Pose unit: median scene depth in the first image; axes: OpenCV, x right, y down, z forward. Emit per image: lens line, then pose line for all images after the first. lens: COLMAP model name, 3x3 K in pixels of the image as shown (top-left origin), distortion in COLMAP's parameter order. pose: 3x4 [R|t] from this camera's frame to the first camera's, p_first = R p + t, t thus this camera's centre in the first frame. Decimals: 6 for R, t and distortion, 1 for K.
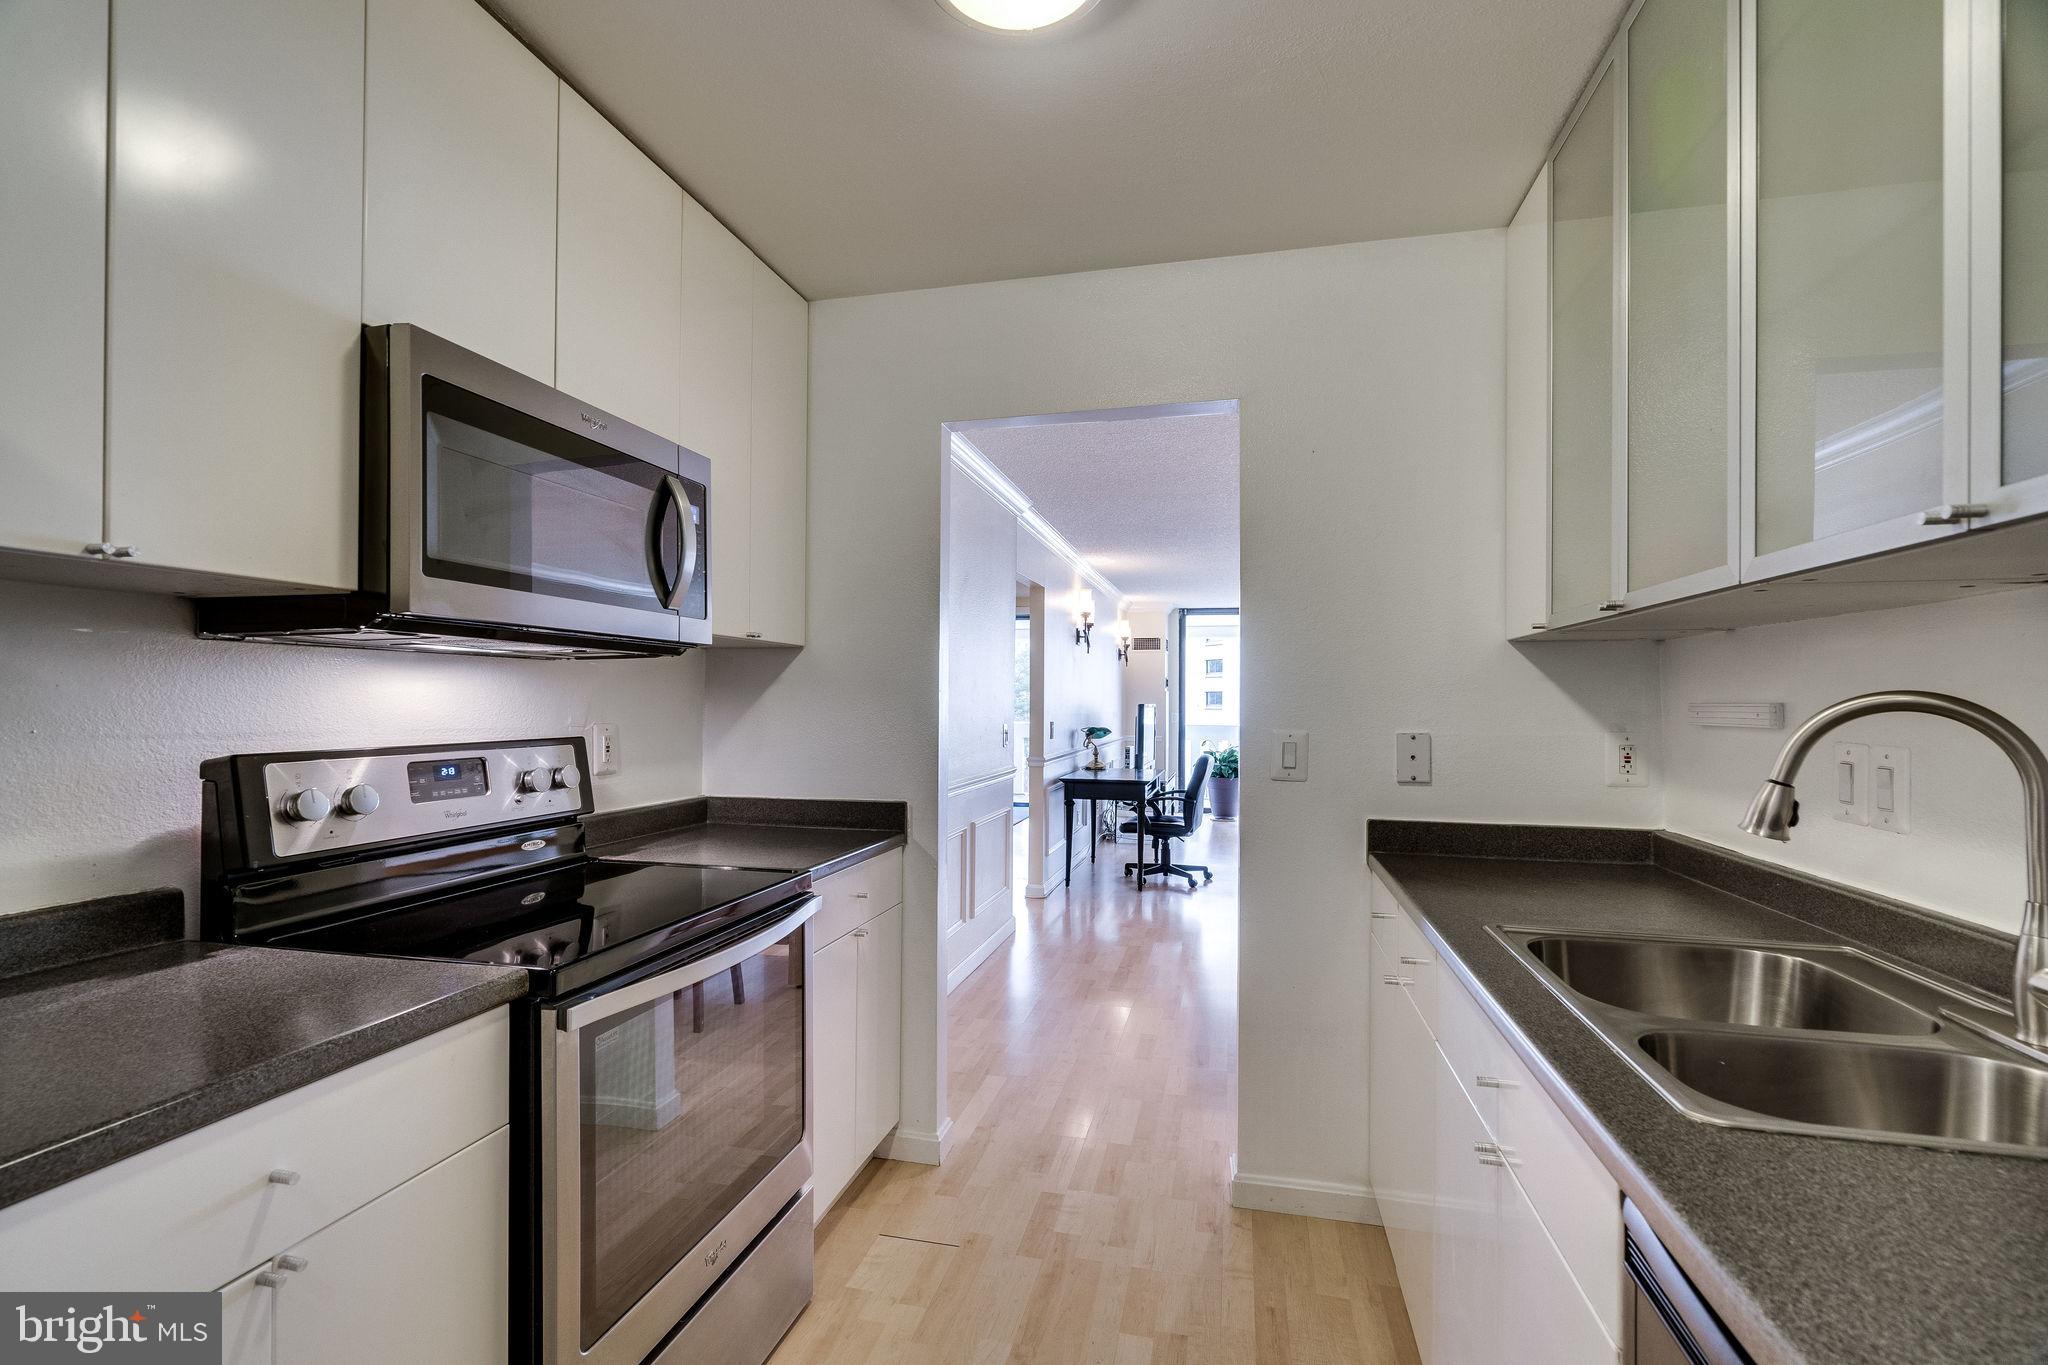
lens RADIAL K [[948.2, 0, 1043.0], [0, 948.2, 642.9], [0, 0, 1]] dist [-0.002108, 0.000119]
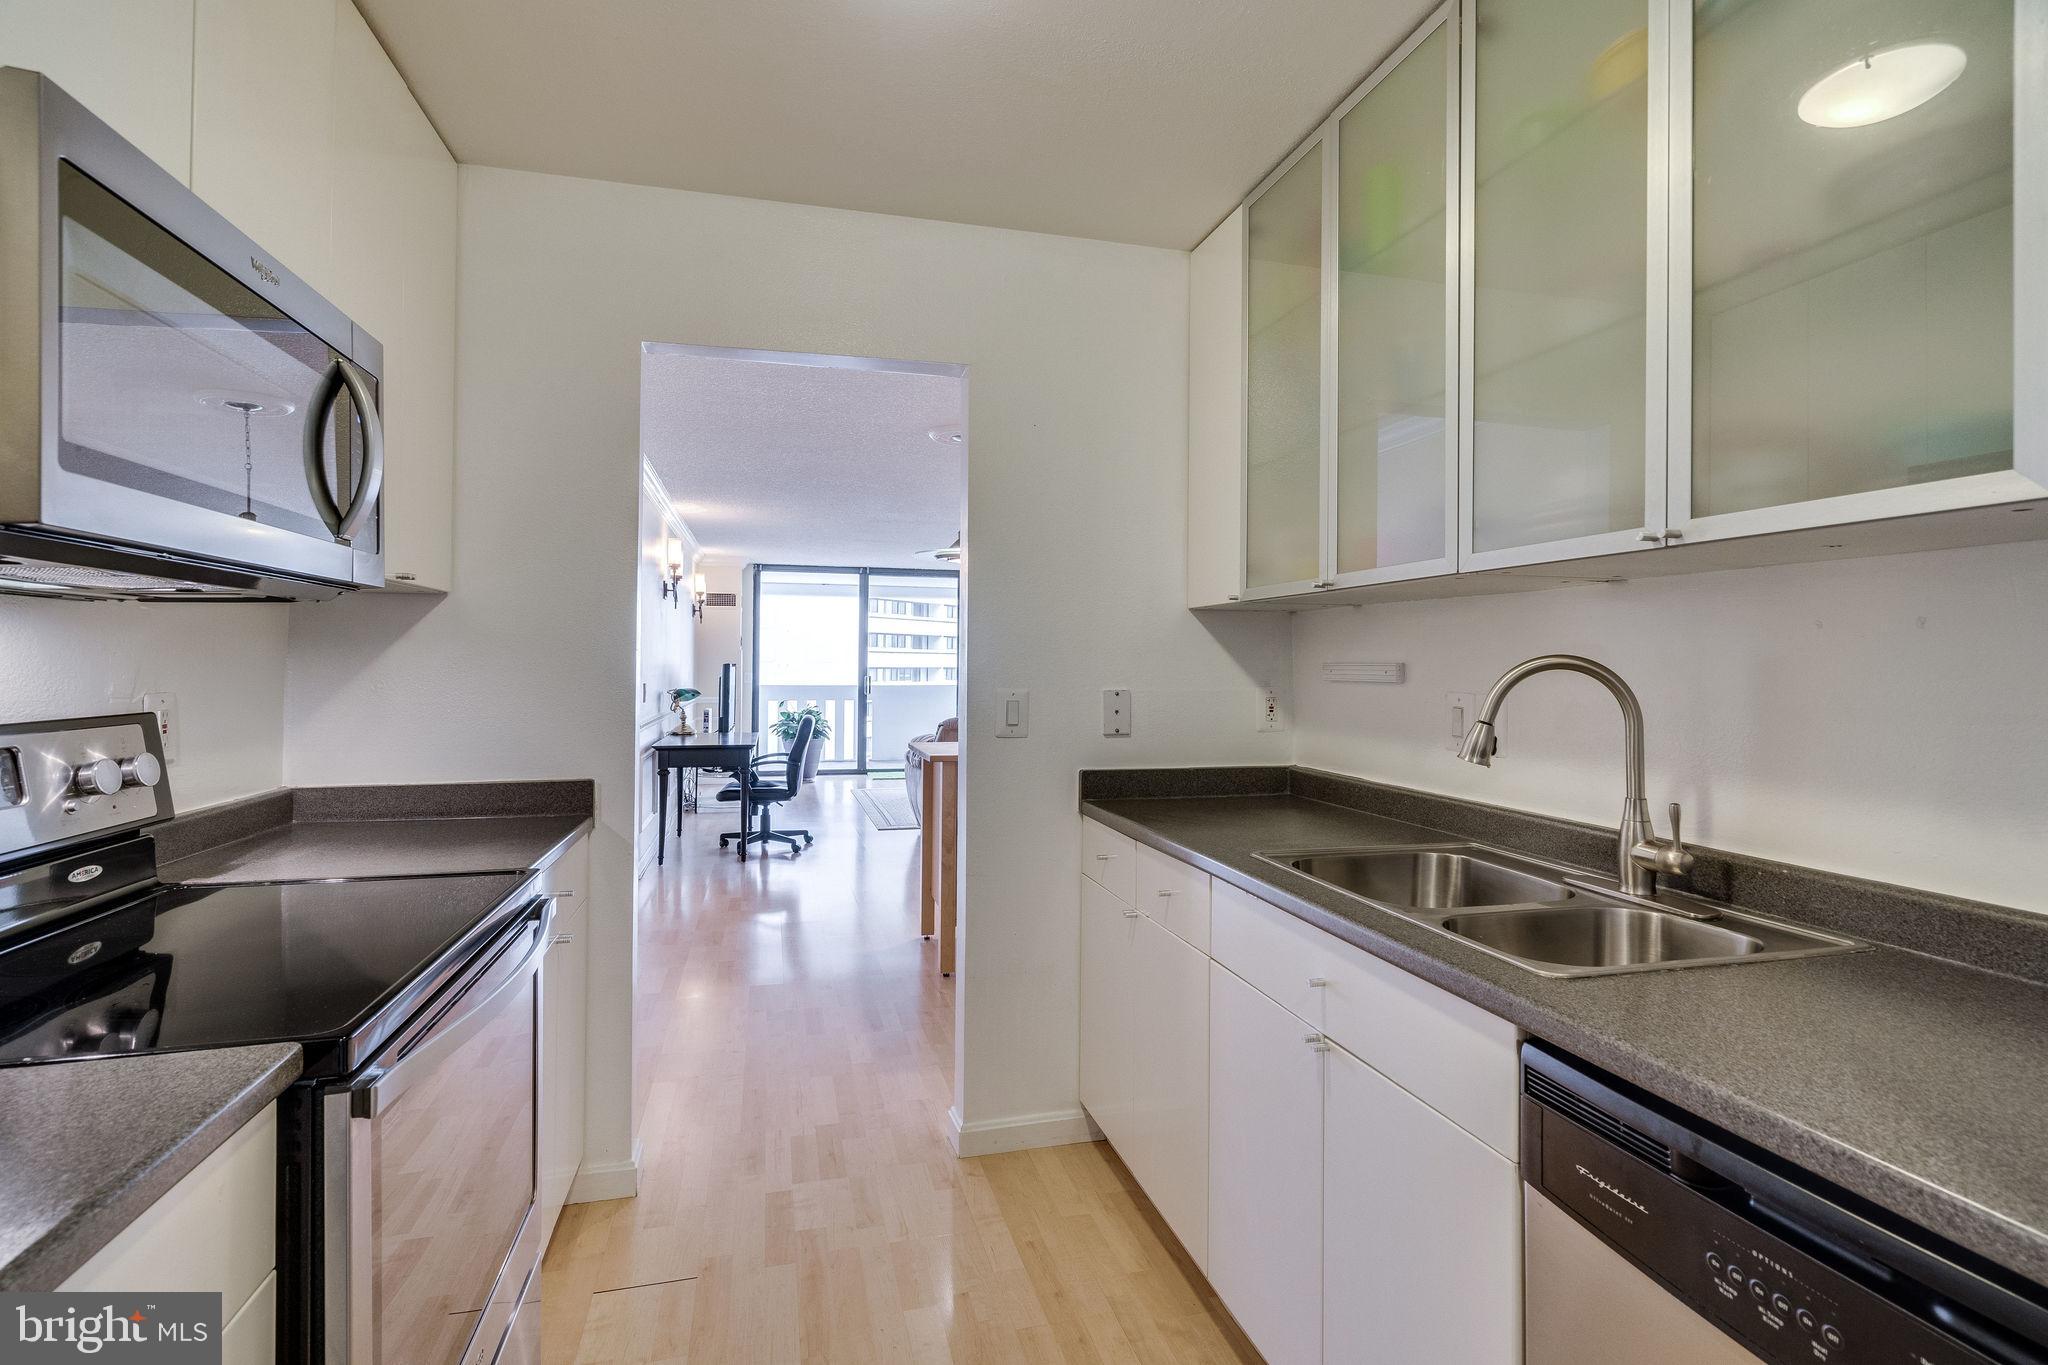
lens RADIAL K [[948.2, 0, 1057.8], [0, 948.2, 604.4], [0, 0, 1]] dist [-0.002108, 0.000119]
pose [[0.877115, 0.029242, 0.479389, -0.248938], [-0.030274, 0.999526, -0.005579, 0.003487], [-0.479325, -0.009619, 0.877585, 0.072310]]
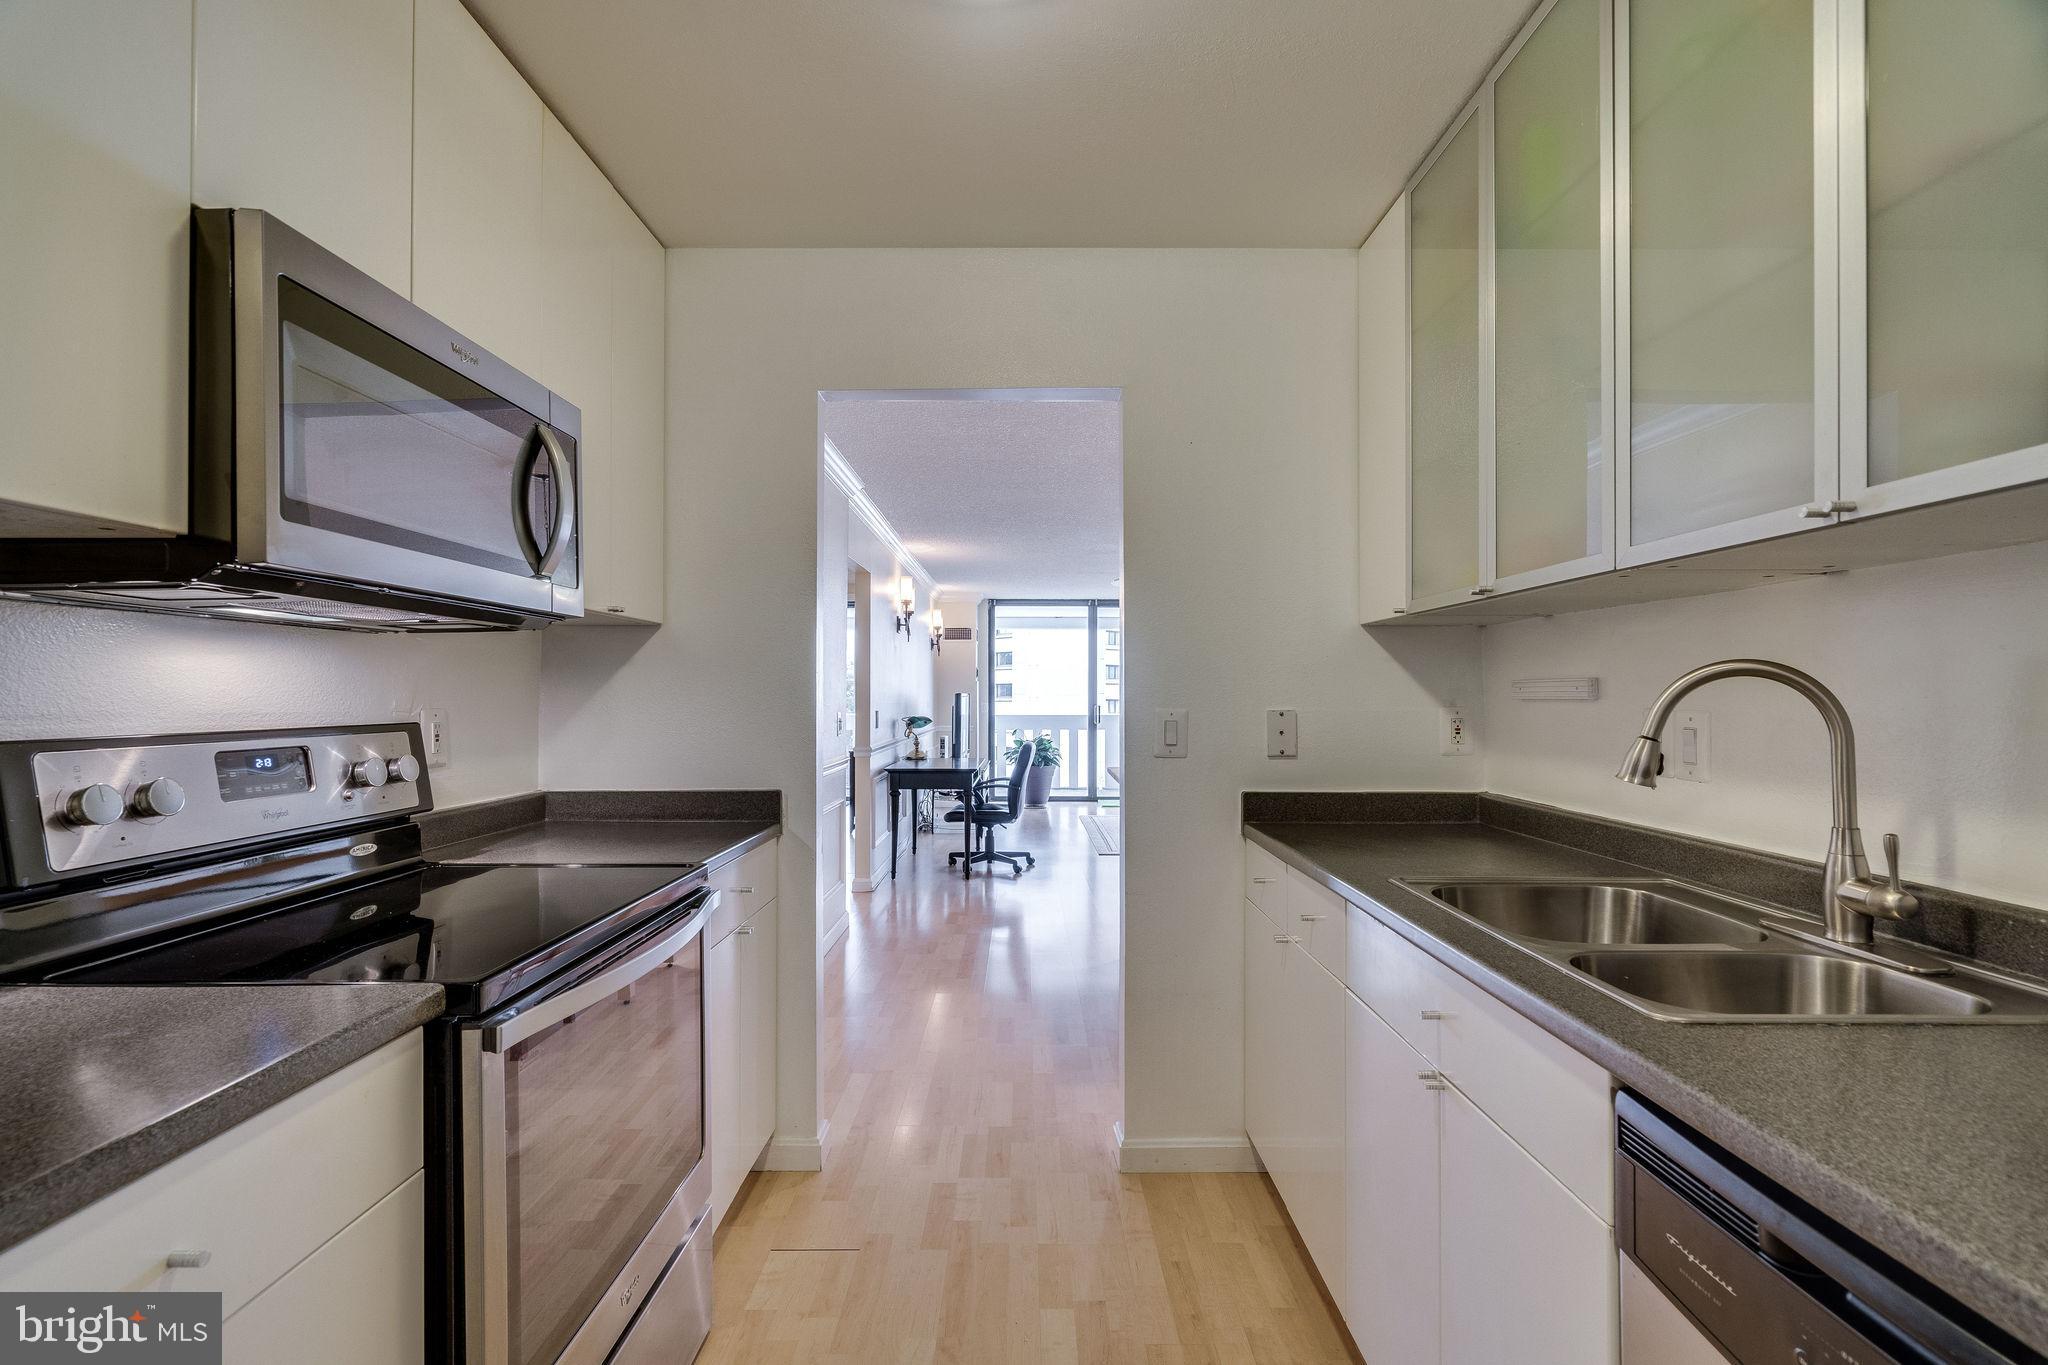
lens RADIAL K [[948.2, 0, 1066.9], [0, 948.2, 637.5], [0, 0, 1]] dist [-0.002108, 0.000119]
pose [[0.968904, 0.008212, 0.247302, -0.134575], [-0.008595, 0.999963, 0.000470, 0.017431], [-0.247289, -0.002581, 0.968938, 0.023925]]
